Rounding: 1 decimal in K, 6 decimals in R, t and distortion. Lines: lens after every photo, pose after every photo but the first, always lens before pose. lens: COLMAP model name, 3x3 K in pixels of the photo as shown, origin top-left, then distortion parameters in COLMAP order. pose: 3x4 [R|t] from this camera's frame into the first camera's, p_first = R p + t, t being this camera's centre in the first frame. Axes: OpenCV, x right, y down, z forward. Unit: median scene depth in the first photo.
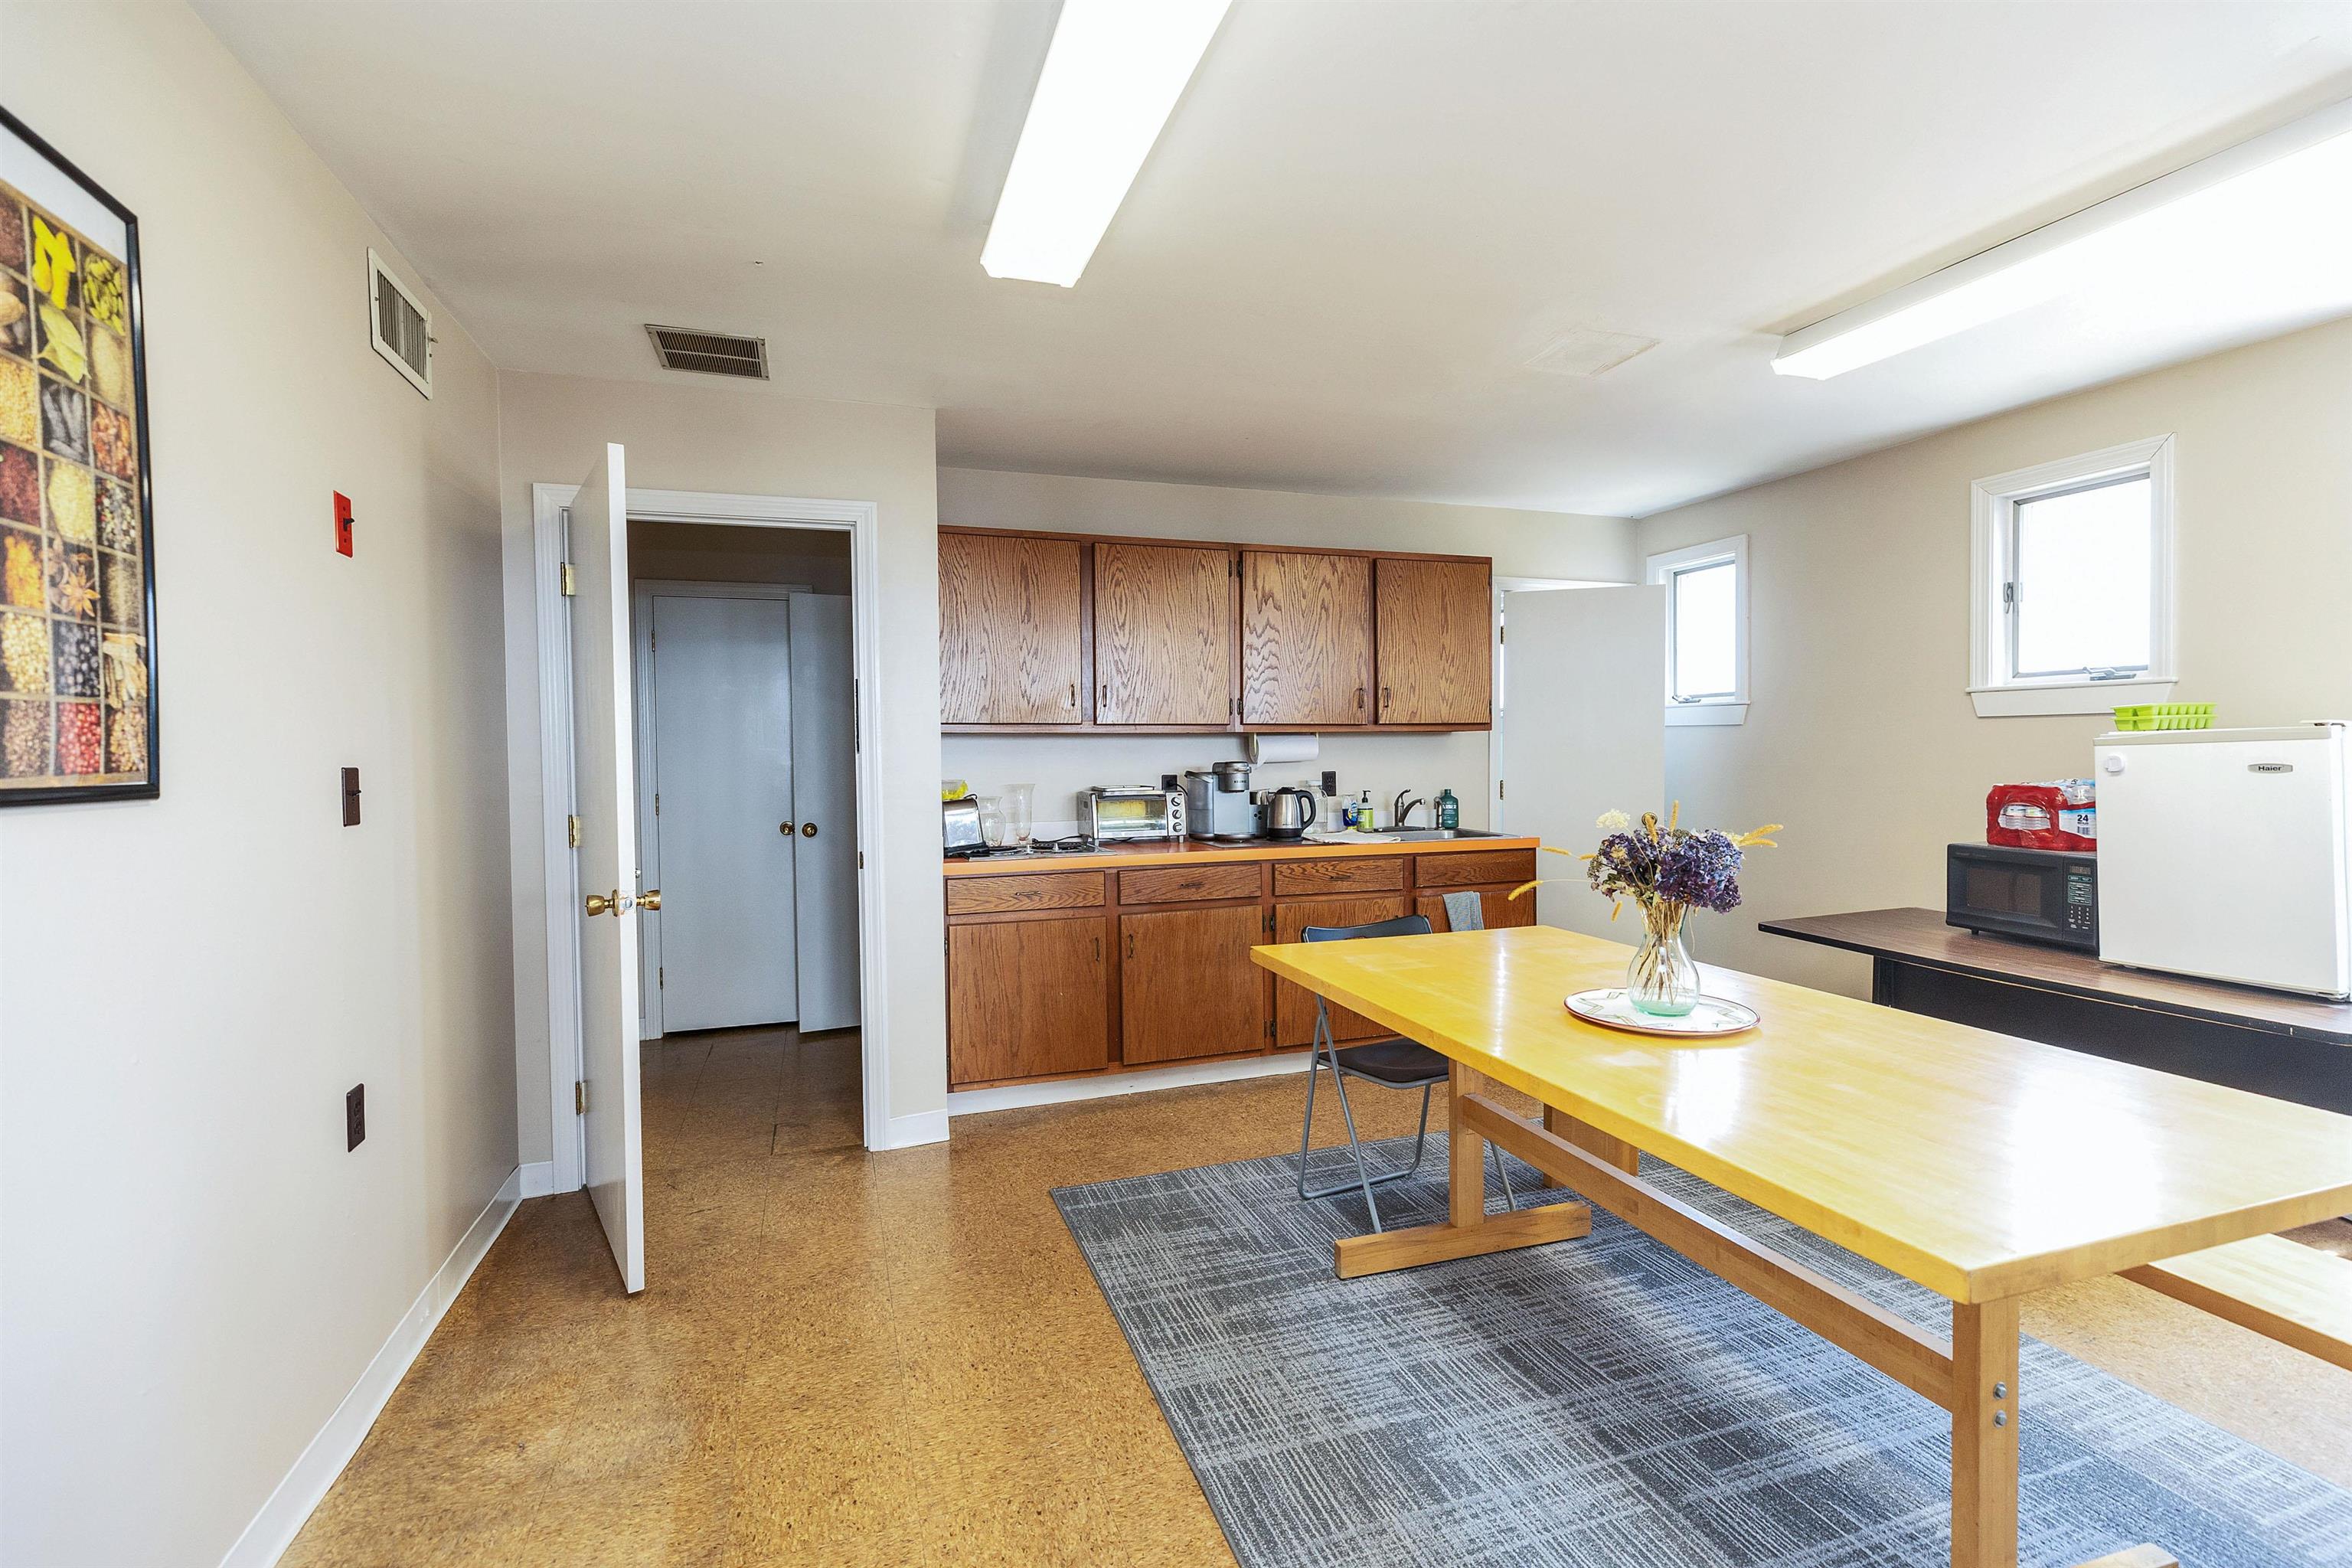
lens RADIAL K [[1060.9, 0, 1193.7], [0, 1060.9, 780.0], [0, 0, 1]] dist [0.008045, -0.000517]
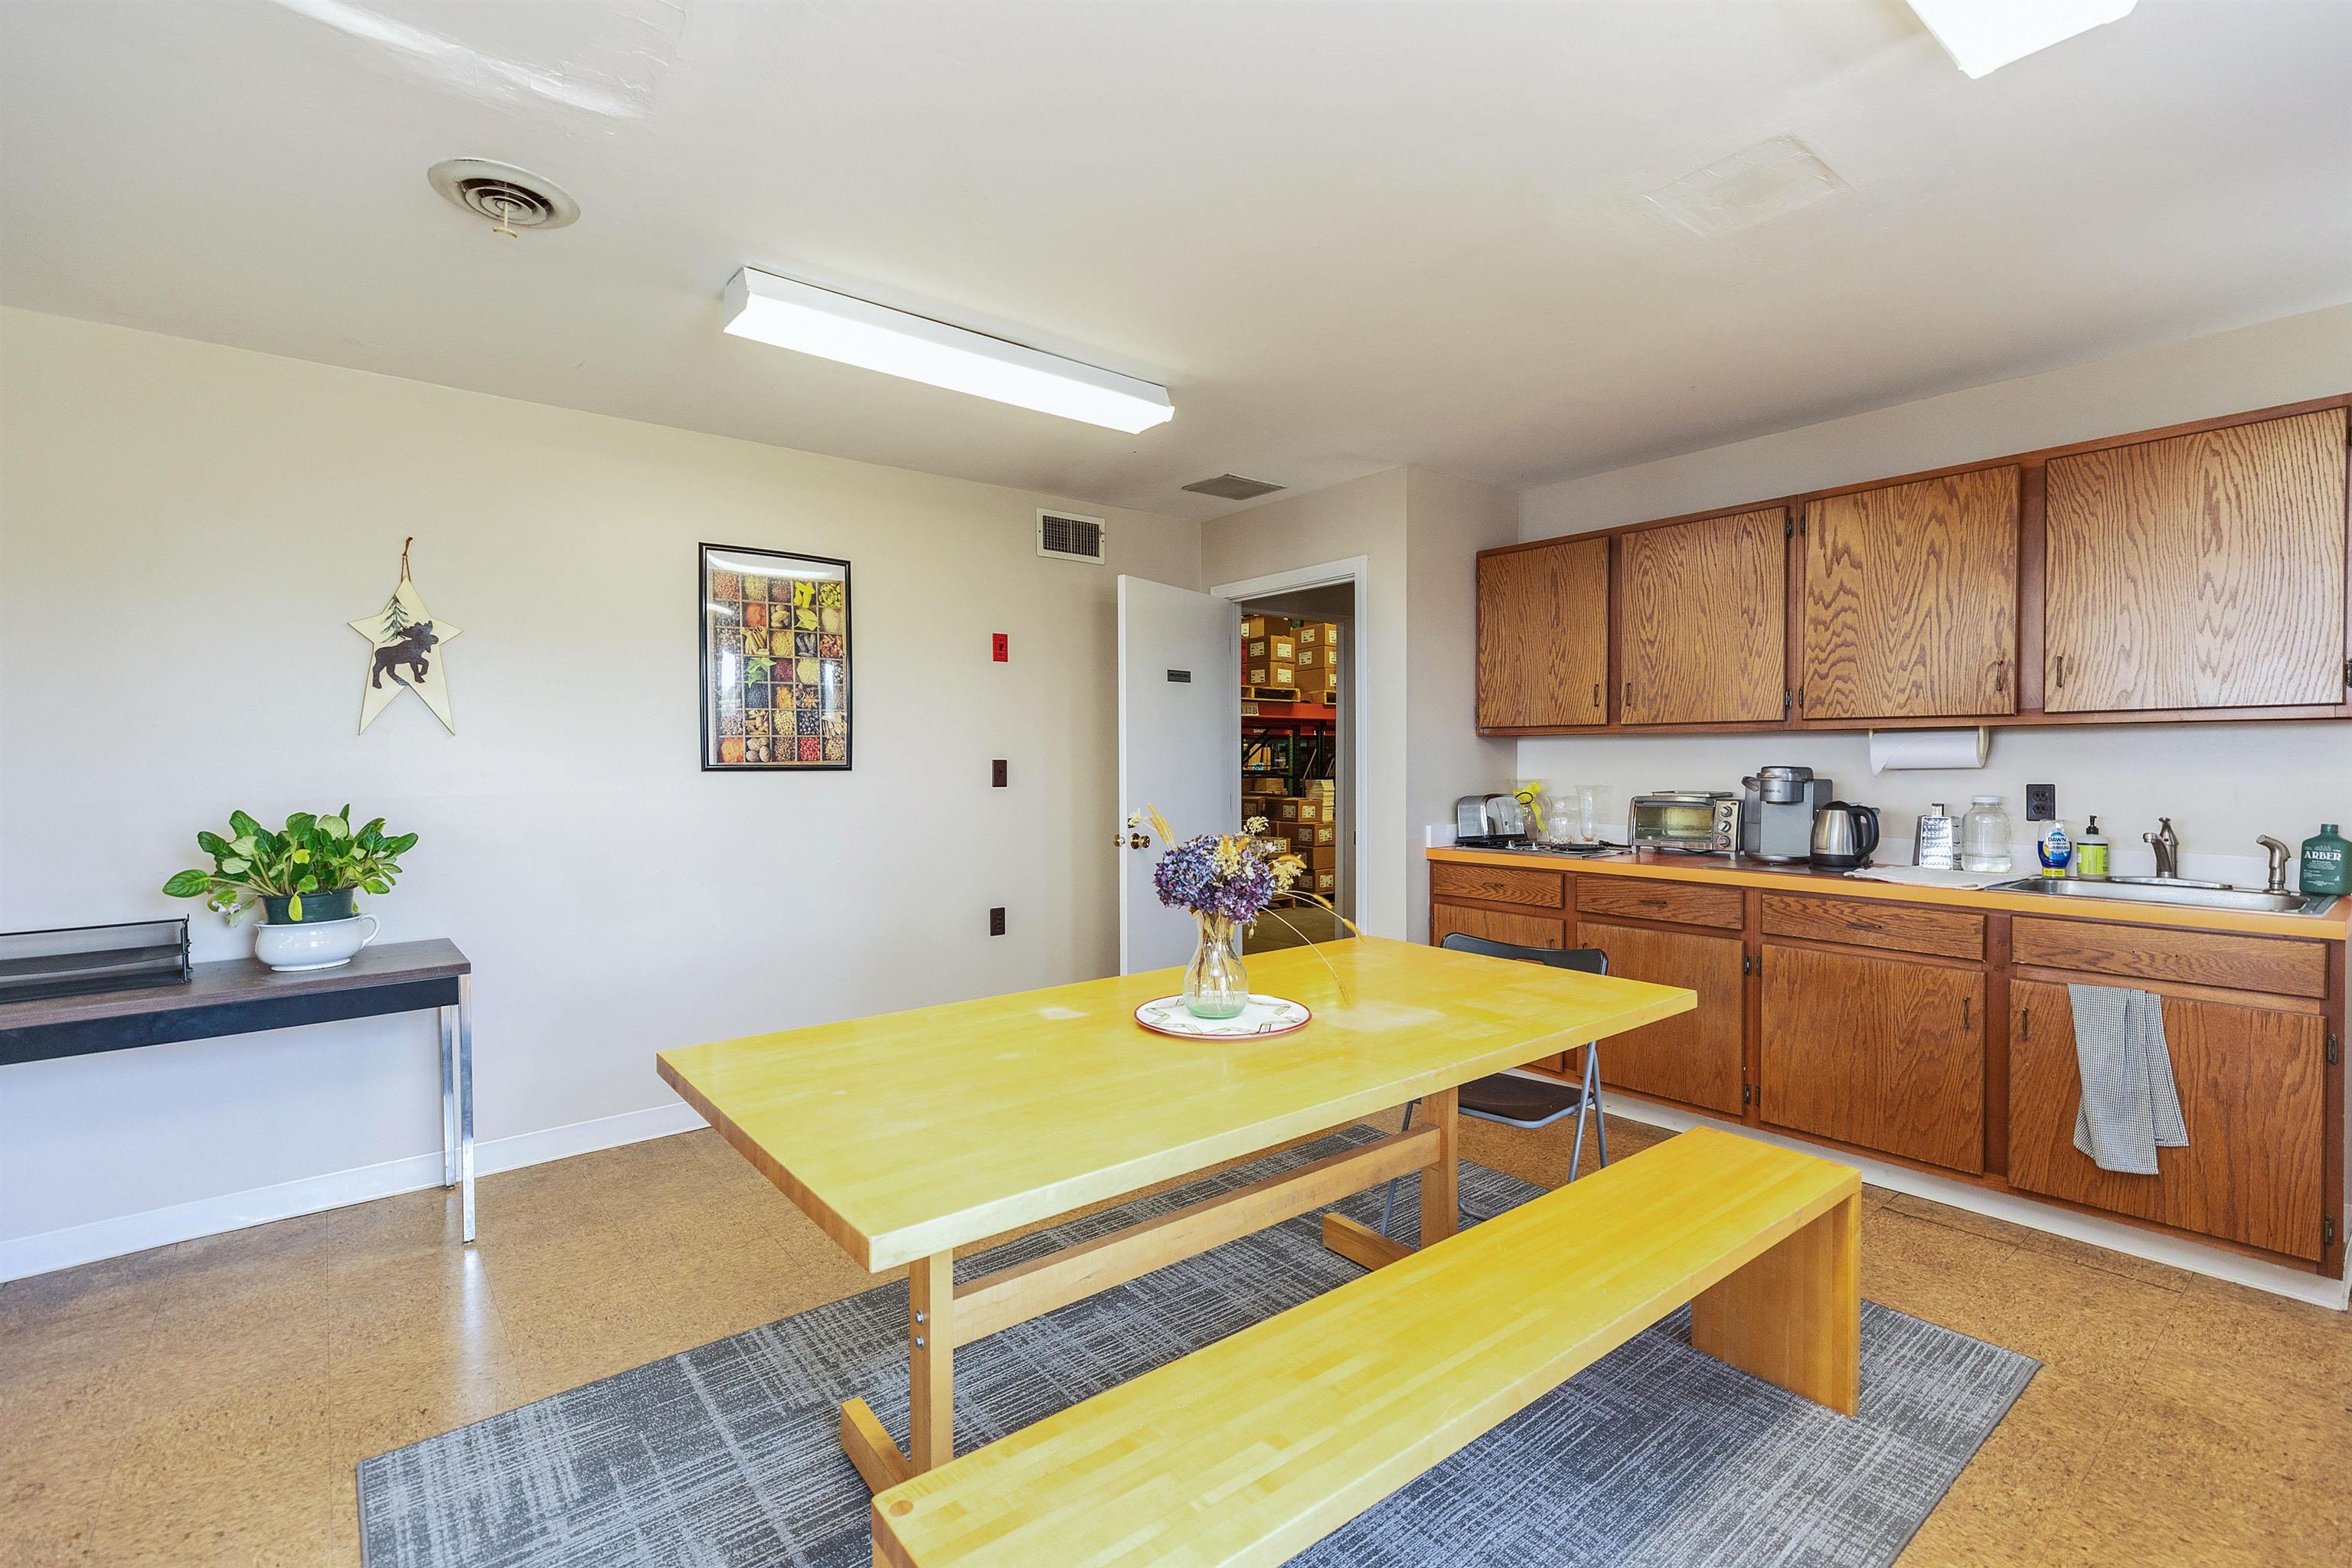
lens RADIAL K [[1060.9, 0, 1176.7], [0, 1060.9, 778.9], [0, 0, 1]] dist [0.008045, -0.000517]
pose [[0.343217, 0.028769, -0.938815, 0.676192], [-0.024811, 0.999460, 0.021556, -0.014358], [0.938928, 0.015895, 0.343746, 0.300506]]
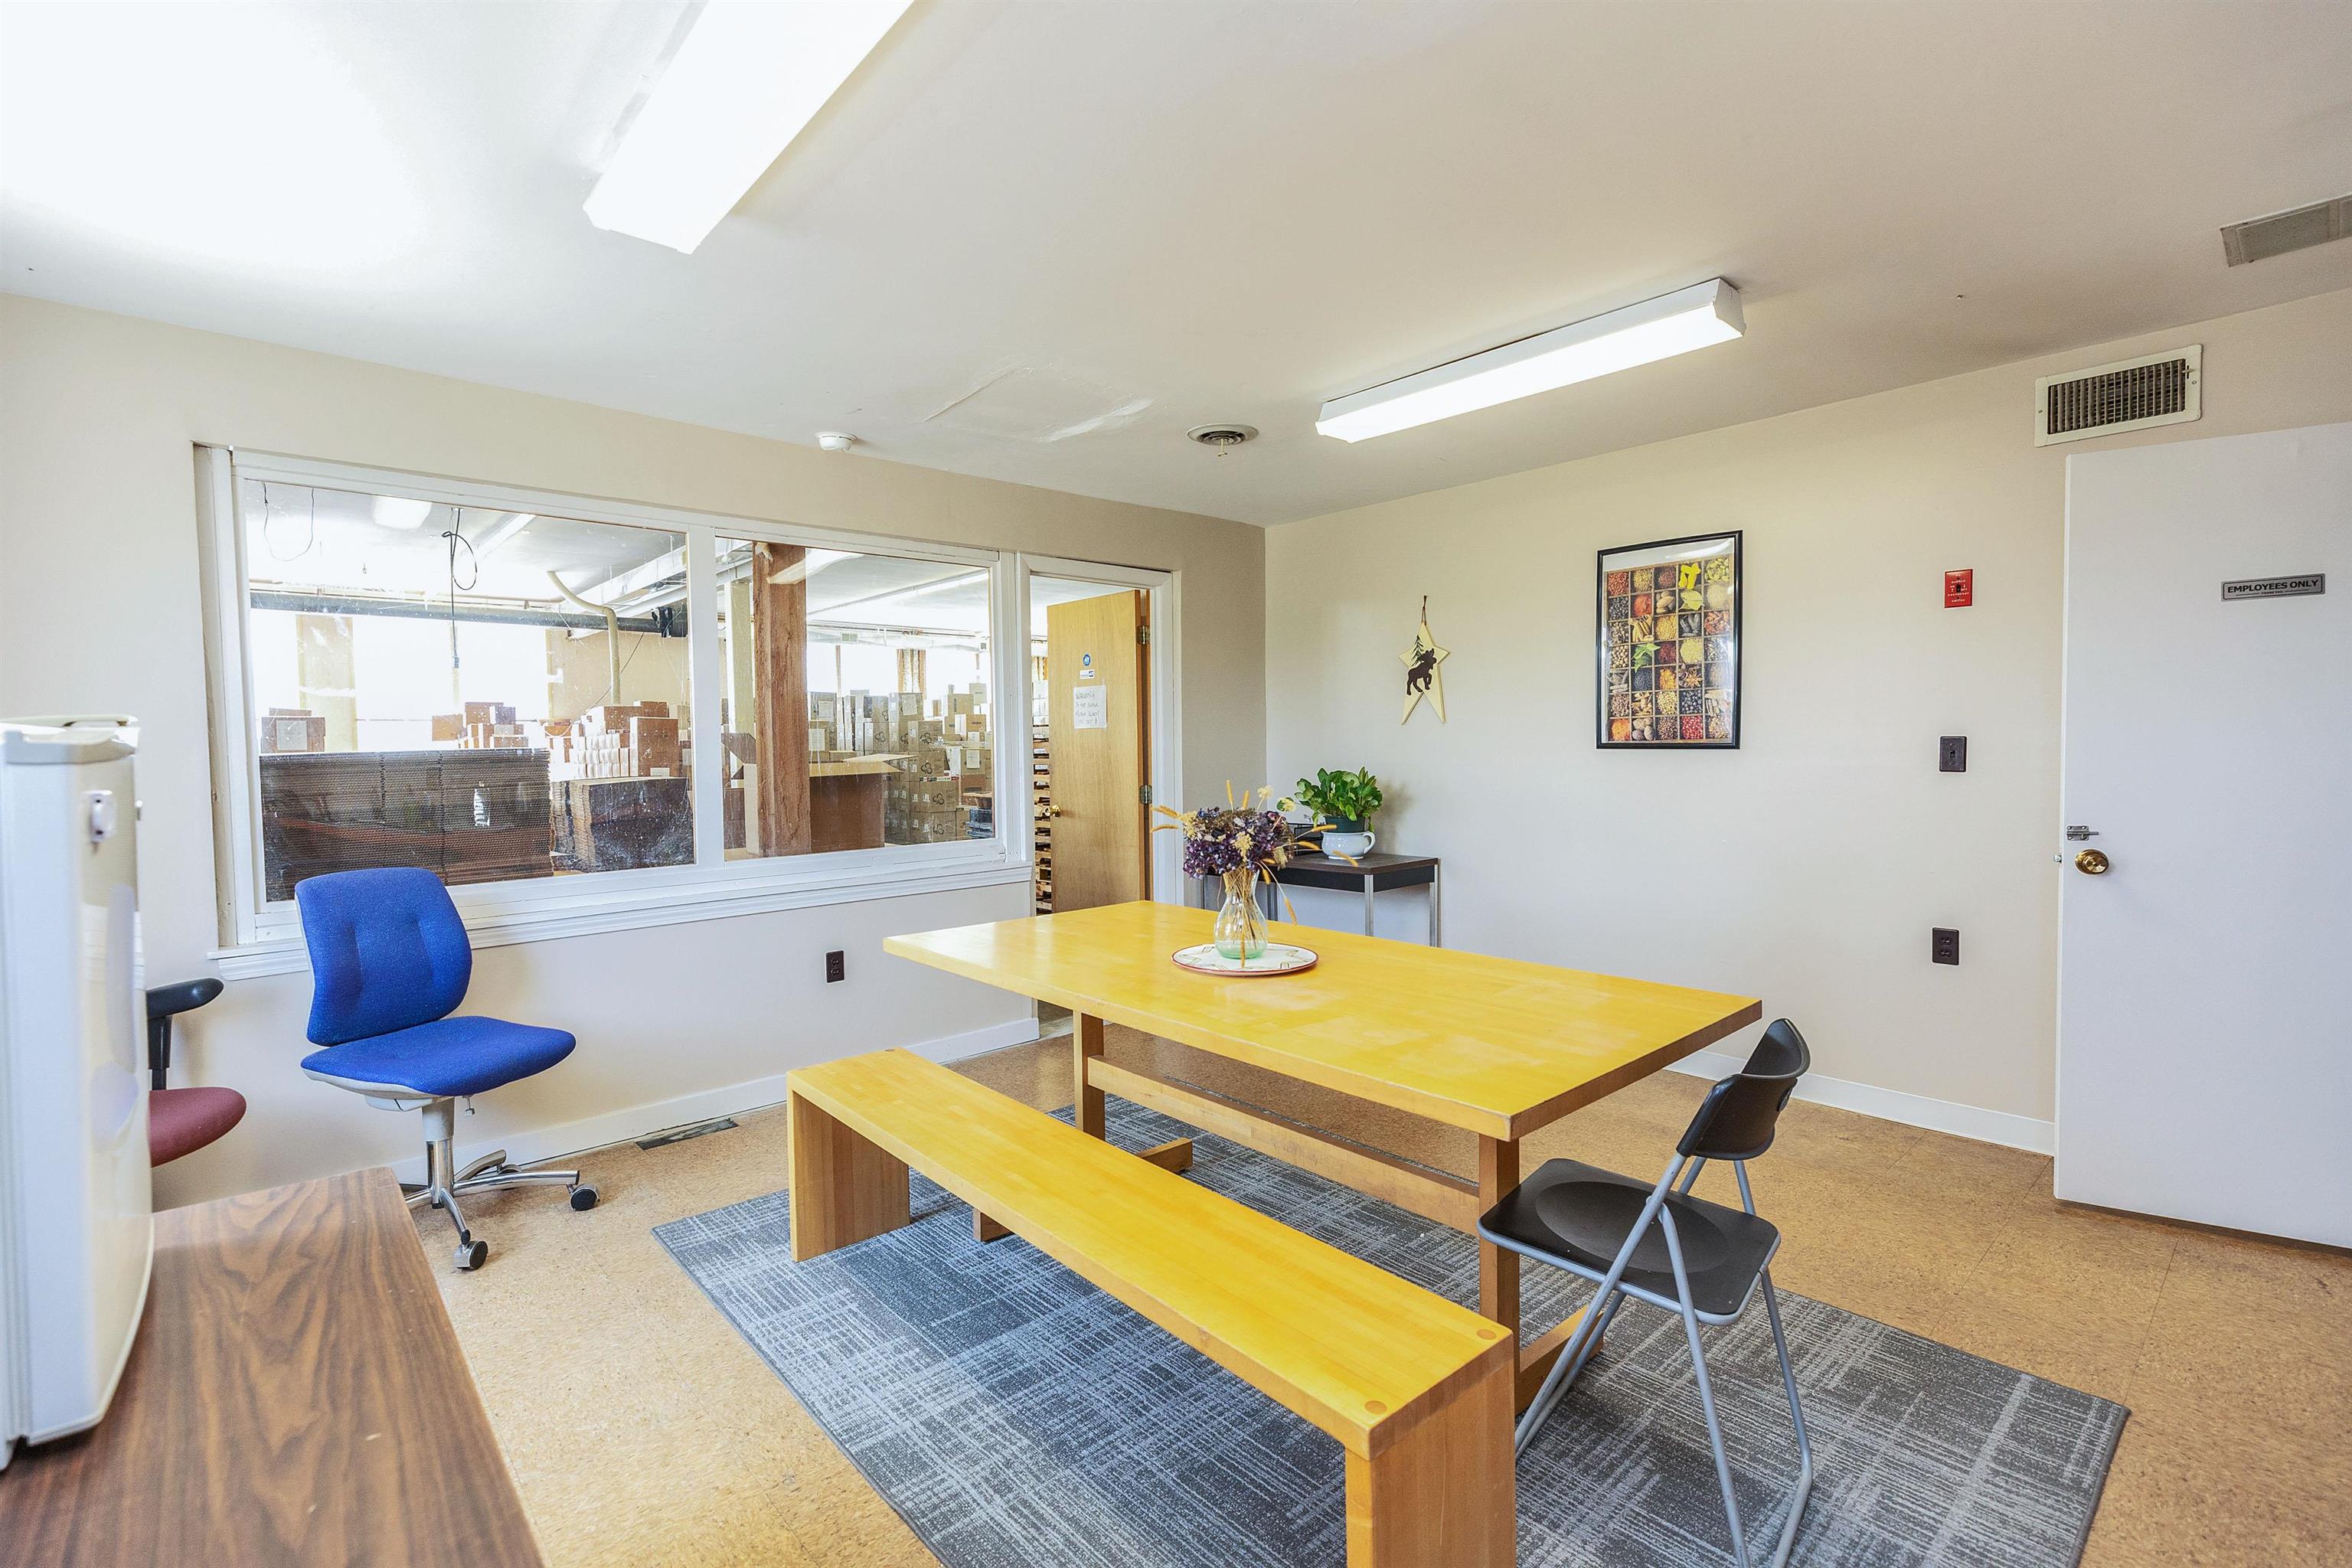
lens RADIAL K [[1060.9, 0, 1159.6], [0, 1060.9, 780.5], [0, 0, 1]] dist [0.008045, -0.000517]
pose [[-0.924490, 0.038857, -0.379221, 0.488603], [0.014589, 0.997669, 0.066660, -0.035913], [0.380927, 0.056094, -0.922902, 1.031788]]
